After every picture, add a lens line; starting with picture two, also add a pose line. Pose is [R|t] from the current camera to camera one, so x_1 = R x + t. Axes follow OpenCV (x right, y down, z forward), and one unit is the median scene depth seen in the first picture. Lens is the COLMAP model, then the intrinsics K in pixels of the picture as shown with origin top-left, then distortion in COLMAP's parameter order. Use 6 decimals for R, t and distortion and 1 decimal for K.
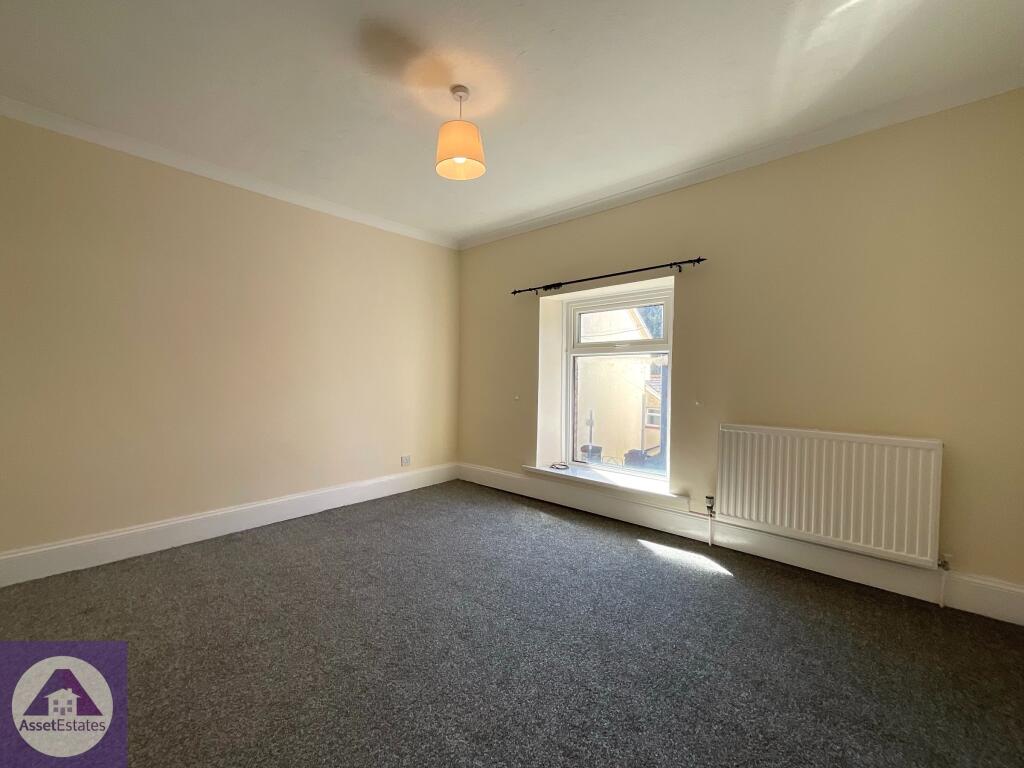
lens RADIAL K [[410.5, 0, 508.0], [0, 410.5, 383.3], [0, 0, 1]] dist [0.013491, 0.000369]
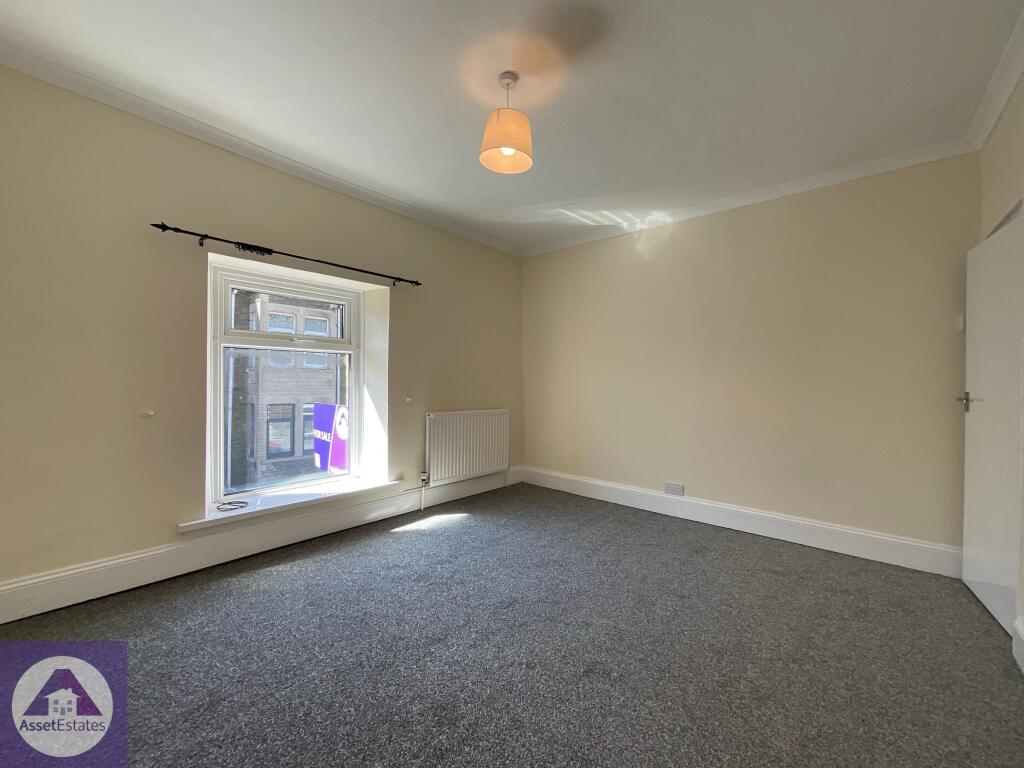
lens RADIAL K [[410.5, 0, 509.3], [0, 410.5, 382.4], [0, 0, 1]] dist [0.013491, 0.000369]
pose [[0.002080, -0.018595, 0.999825, -0.724775], [-0.002974, 0.999823, 0.018601, -0.025340], [-0.999993, -0.003013, 0.002024, 0.676847]]
